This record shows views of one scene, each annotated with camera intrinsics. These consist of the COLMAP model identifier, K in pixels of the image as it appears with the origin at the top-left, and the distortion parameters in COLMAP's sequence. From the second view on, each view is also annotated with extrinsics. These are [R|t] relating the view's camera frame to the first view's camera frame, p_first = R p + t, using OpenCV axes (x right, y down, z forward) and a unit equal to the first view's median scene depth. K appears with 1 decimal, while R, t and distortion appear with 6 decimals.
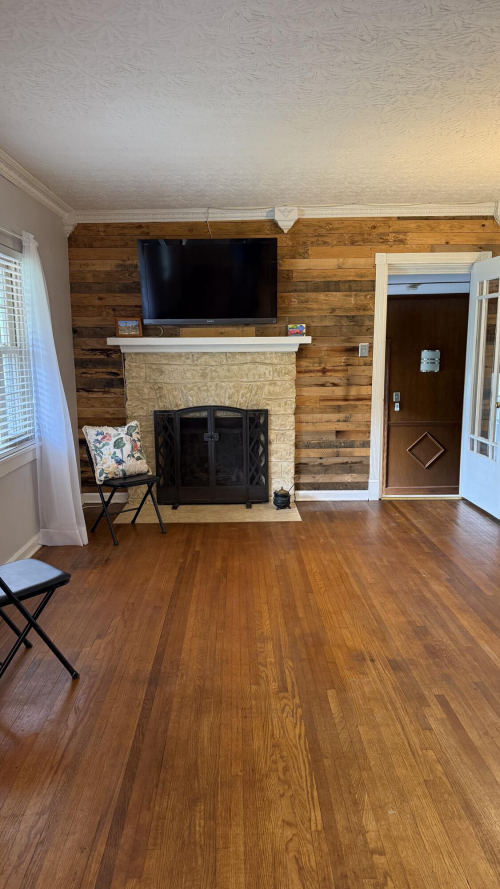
lens RADIAL K [[618.3, 0, 248.9], [0, 618.3, 454.2], [0, 0, 1]] dist [0.084045, -0.119663]
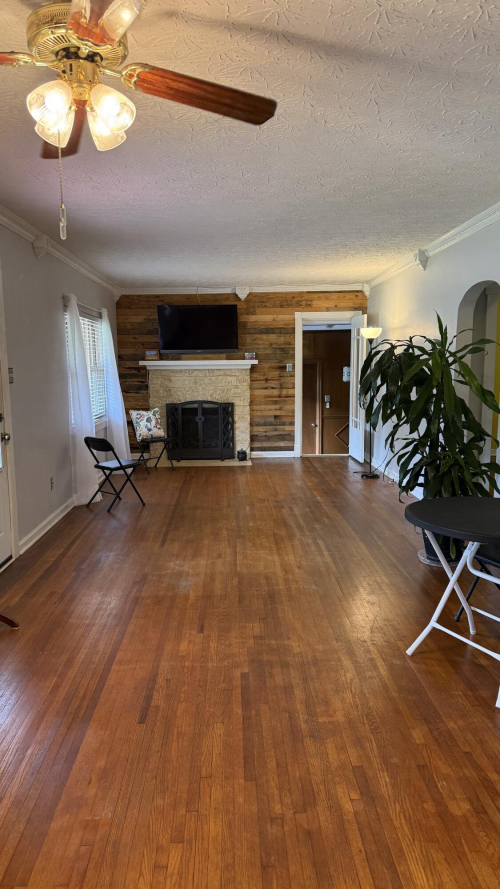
lens RADIAL K [[618.3, 0, 250.9], [0, 618.3, 451.6], [0, 0, 1]] dist [0.084045, -0.119663]
pose [[0.999795, -0.005116, 0.019574, 0.045137], [0.005587, 0.999694, -0.024094, 0.103839], [-0.019445, 0.024198, 0.999518, -0.699267]]
